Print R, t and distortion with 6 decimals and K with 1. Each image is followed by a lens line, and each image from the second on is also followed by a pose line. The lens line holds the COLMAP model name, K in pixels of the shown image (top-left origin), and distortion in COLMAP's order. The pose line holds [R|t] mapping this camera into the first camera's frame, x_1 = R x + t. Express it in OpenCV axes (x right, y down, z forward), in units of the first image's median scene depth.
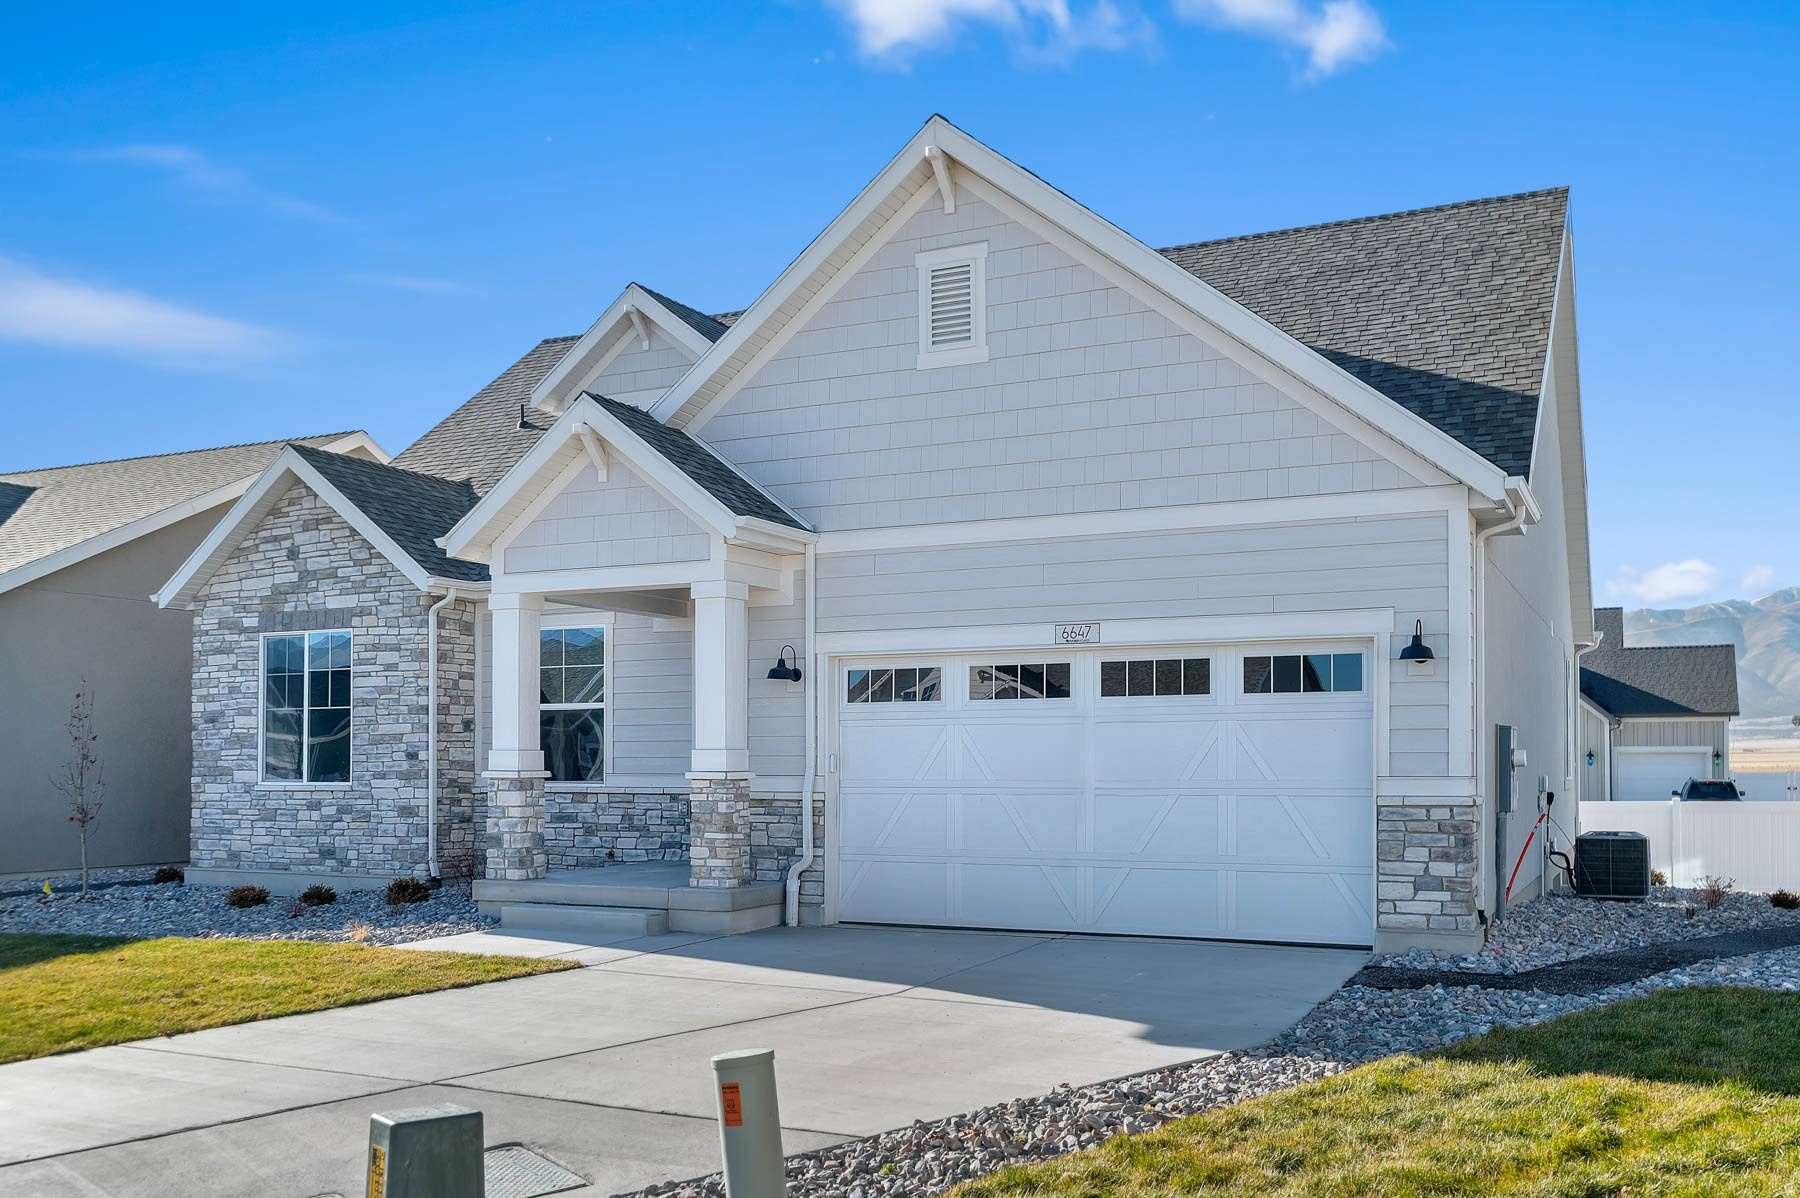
lens RADIAL K [[1526.0, 0, 904.2], [0, 1526.0, 592.4], [0, 0, 1]] dist [0.002954, 0.006369]
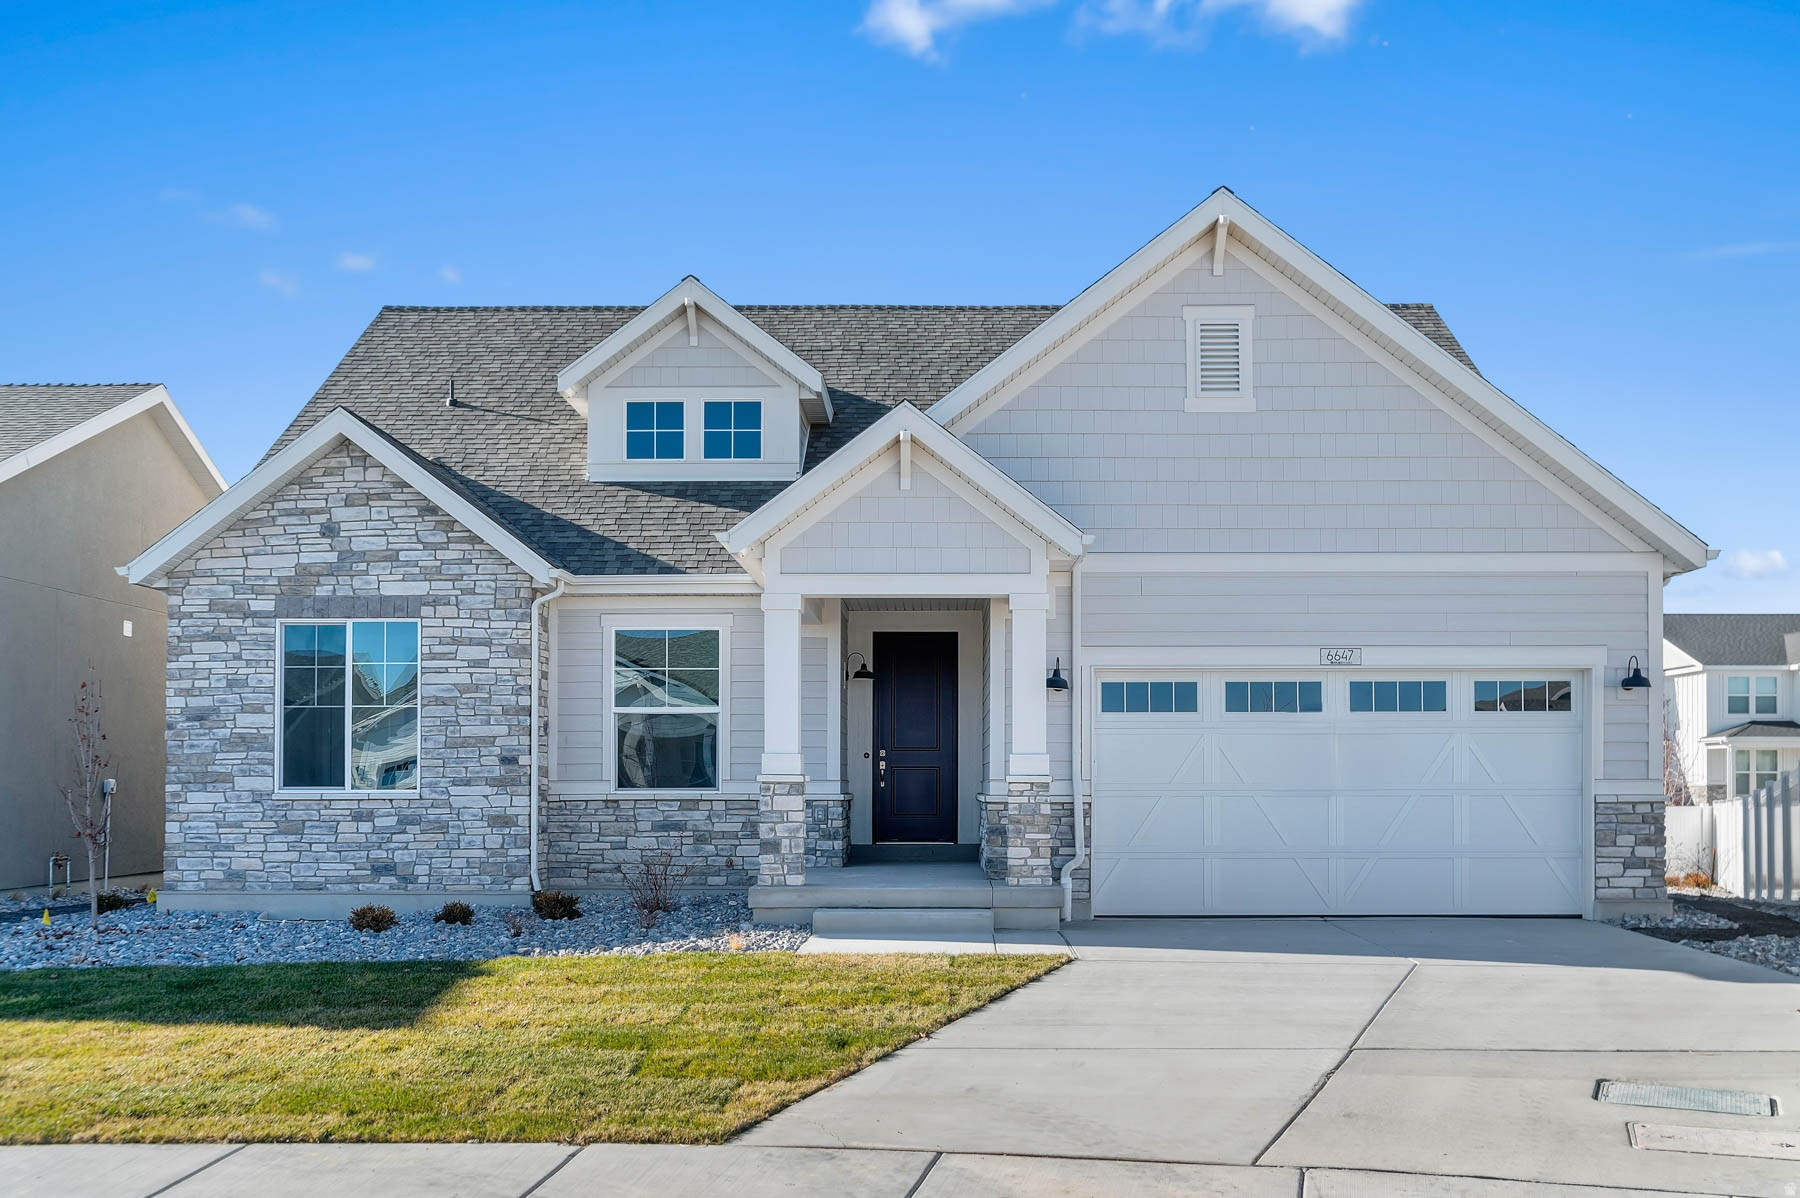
lens RADIAL K [[1526.0, 0, 910.2], [0, 1526.0, 609.6], [0, 0, 1]] dist [0.002954, 0.006369]
pose [[0.905276, 0.049758, 0.421899, -0.501095], [-0.048666, 0.998726, -0.013364, 0.016836], [-0.422027, -0.008434, 0.906544, 0.065585]]
